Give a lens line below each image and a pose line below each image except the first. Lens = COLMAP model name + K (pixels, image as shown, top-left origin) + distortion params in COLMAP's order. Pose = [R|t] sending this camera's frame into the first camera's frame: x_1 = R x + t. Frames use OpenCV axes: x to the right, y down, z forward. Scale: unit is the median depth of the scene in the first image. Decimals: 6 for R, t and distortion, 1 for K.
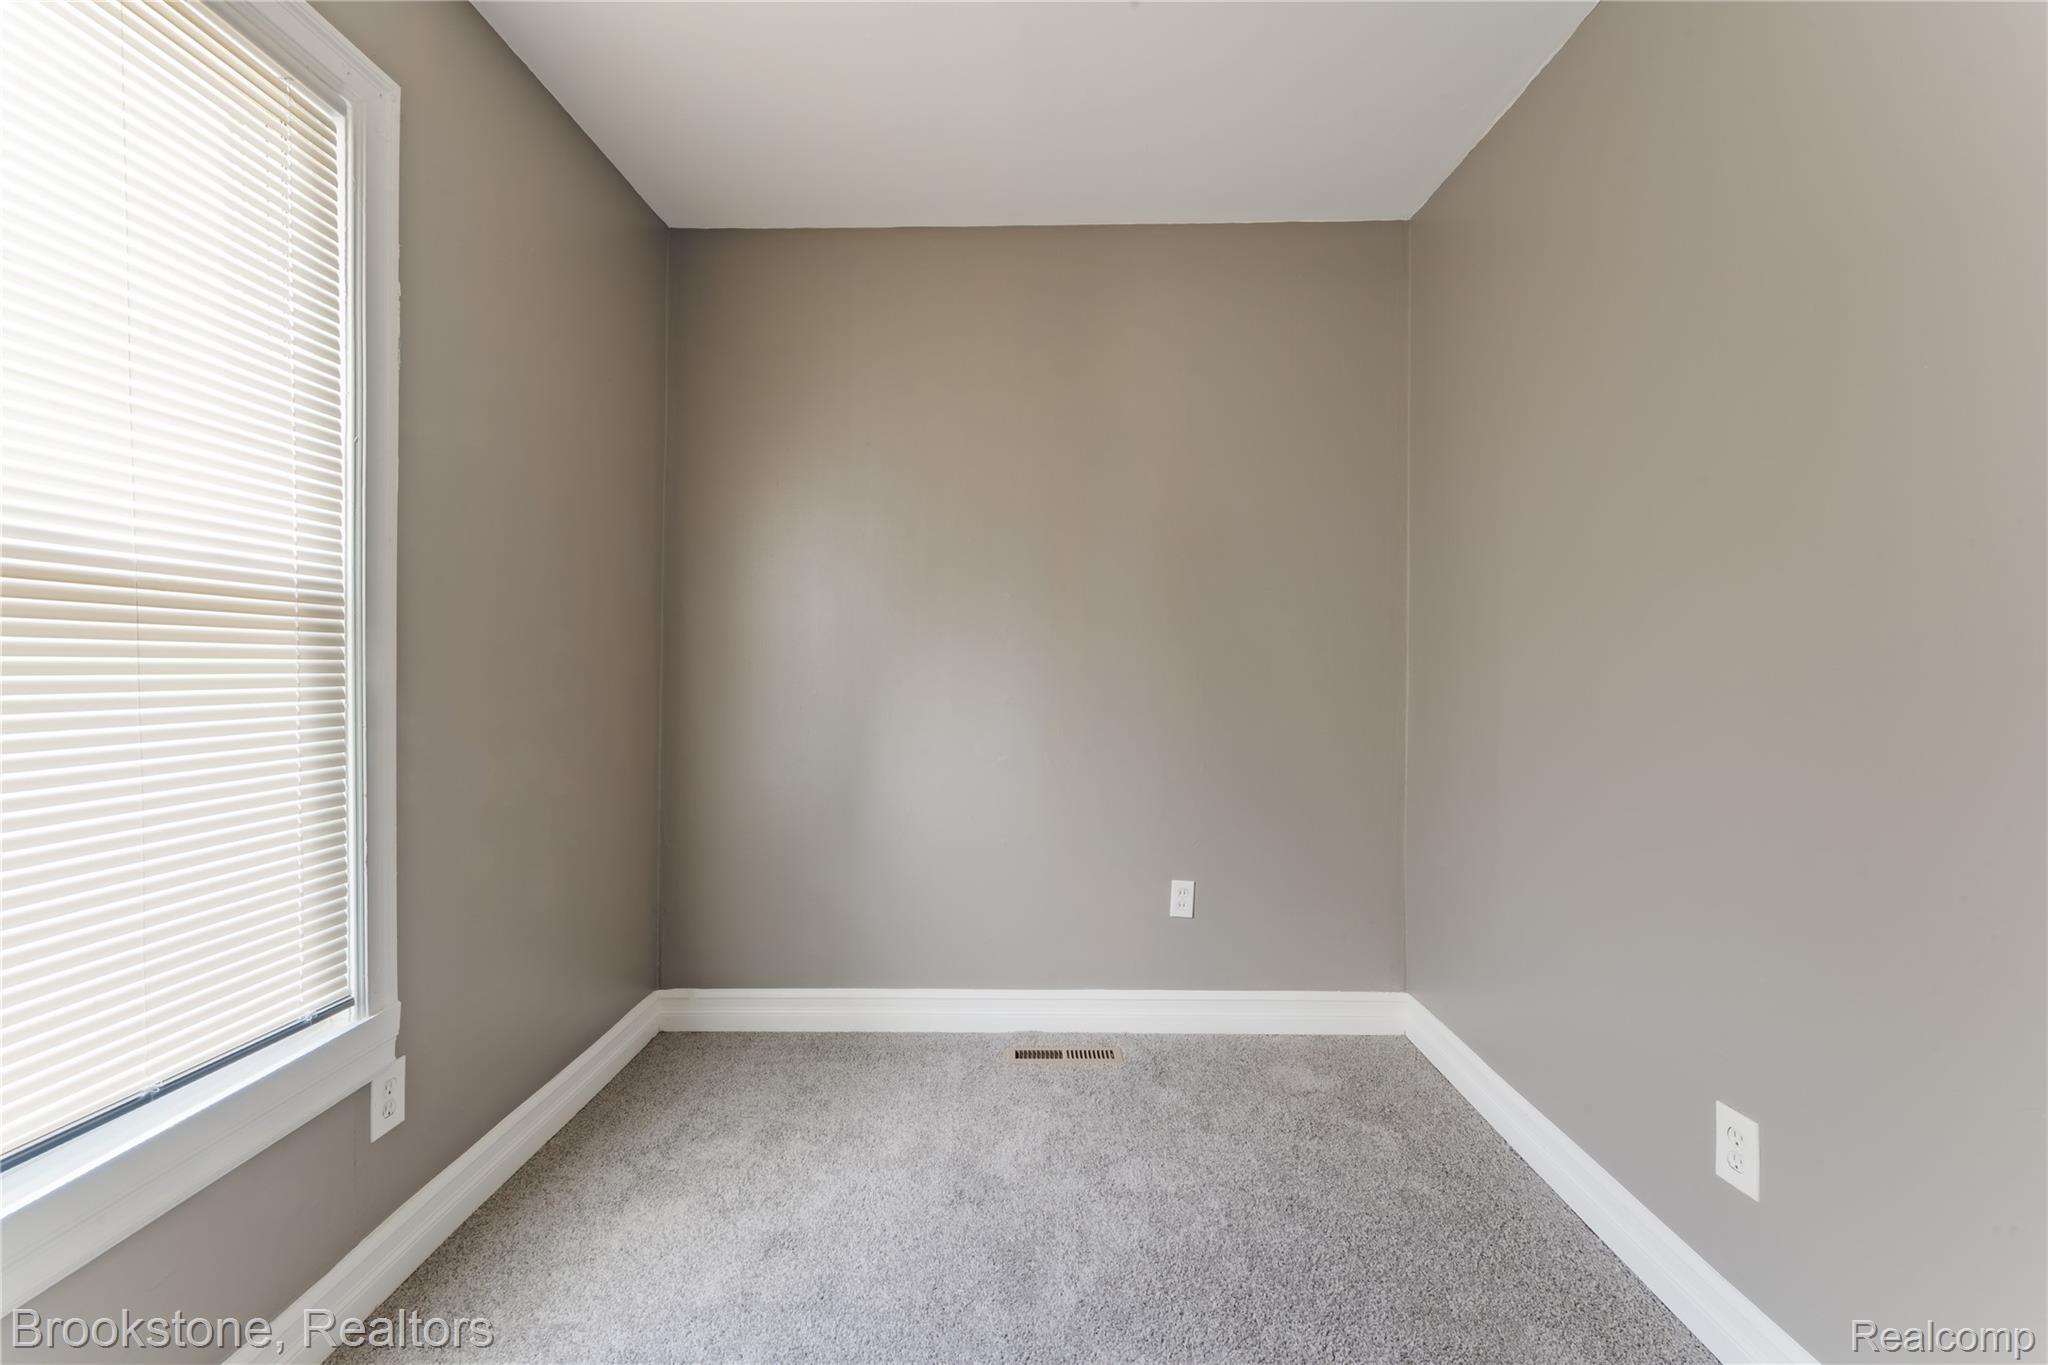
lens RADIAL K [[841.0, 0, 1040.0], [0, 841.0, 686.7], [0, 0, 1]] dist [0.001017, -0.001771]
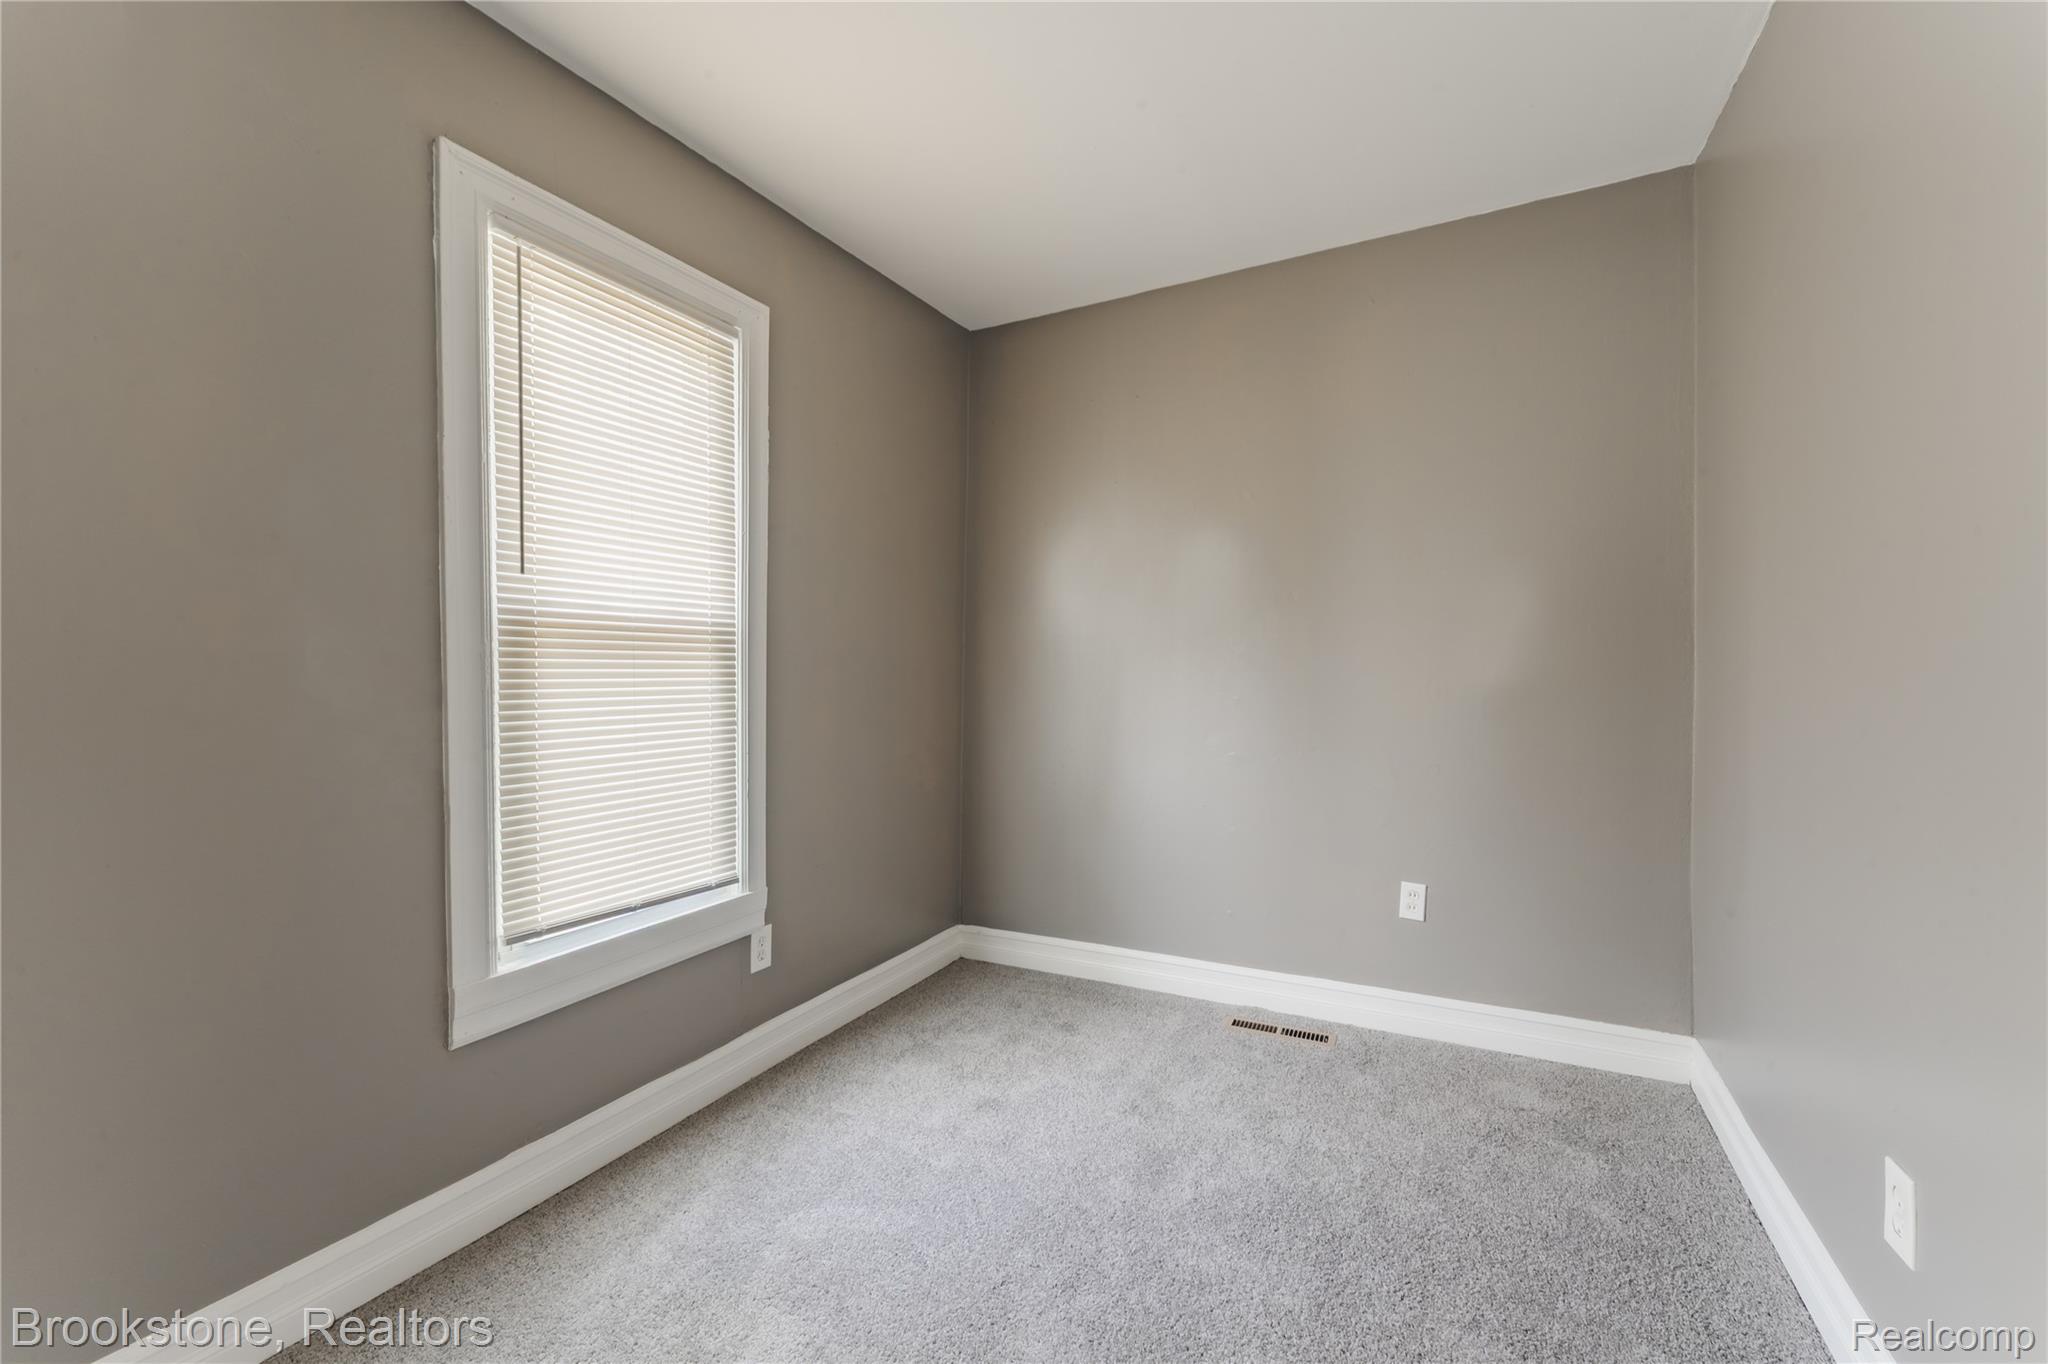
lens RADIAL K [[841.0, 0, 1019.6], [0, 841.0, 680.4], [0, 0, 1]] dist [0.001017, -0.001771]
pose [[0.893331, -0.001823, -0.449396, 0.291587], [-0.003848, 0.999924, -0.011705, 0.004759], [0.449383, 0.012186, 0.893256, -0.154409]]
